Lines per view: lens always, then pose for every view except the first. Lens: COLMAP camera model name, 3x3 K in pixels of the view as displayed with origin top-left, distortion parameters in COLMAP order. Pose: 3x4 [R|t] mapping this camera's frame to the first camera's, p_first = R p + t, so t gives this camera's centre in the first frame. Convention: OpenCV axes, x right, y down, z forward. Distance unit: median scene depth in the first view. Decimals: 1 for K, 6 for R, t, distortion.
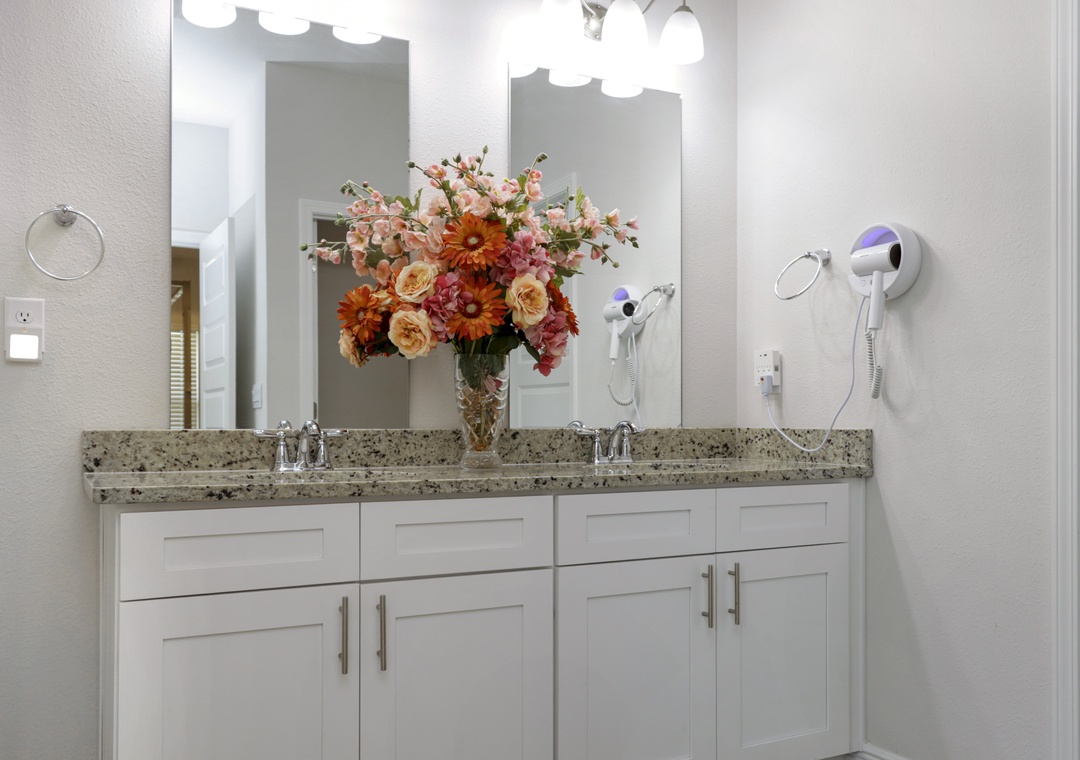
lens RADIAL K [[944.7, 0, 539.5], [0, 944.7, 386.1], [0, 0, 1]] dist [-0.007957, -0.002029]
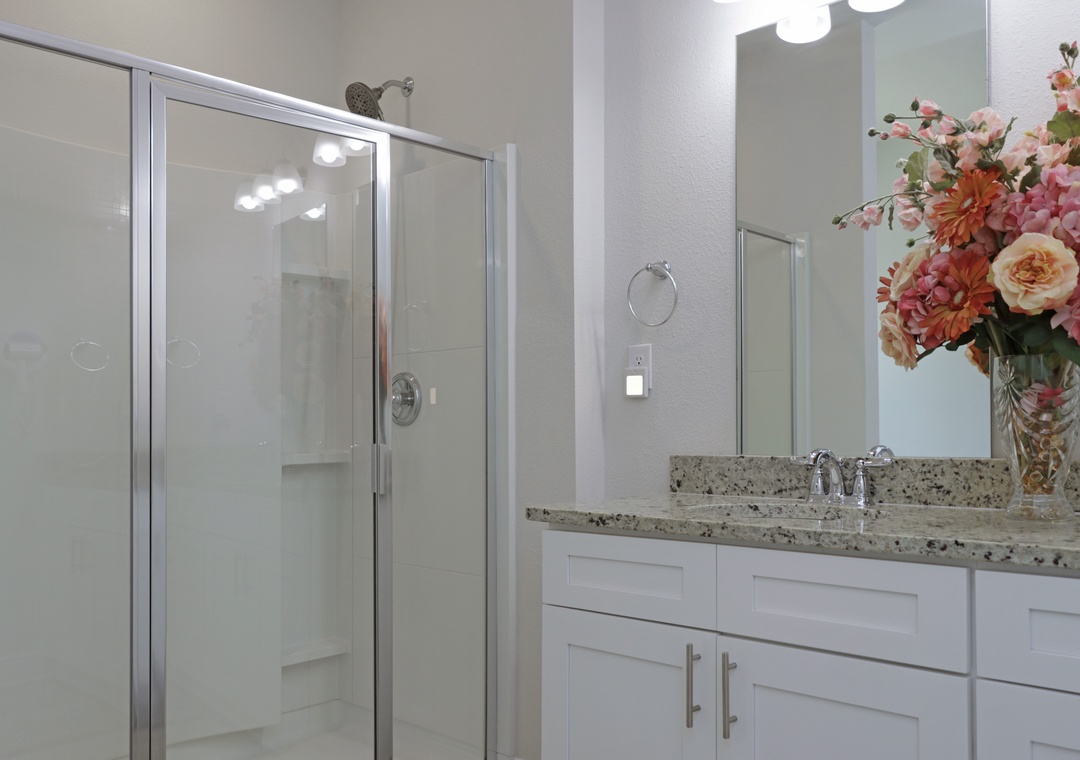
lens RADIAL K [[933.9, 0, 540.0], [0, 933.9, 380.0], [0, 0, 1]] dist [-0.008135, -0.000052]
pose [[0.298568, -0.053597, -0.952882, 0.551223], [0.048725, 0.997976, -0.040866, -0.005296], [0.953144, -0.034228, 0.300575, 0.507810]]
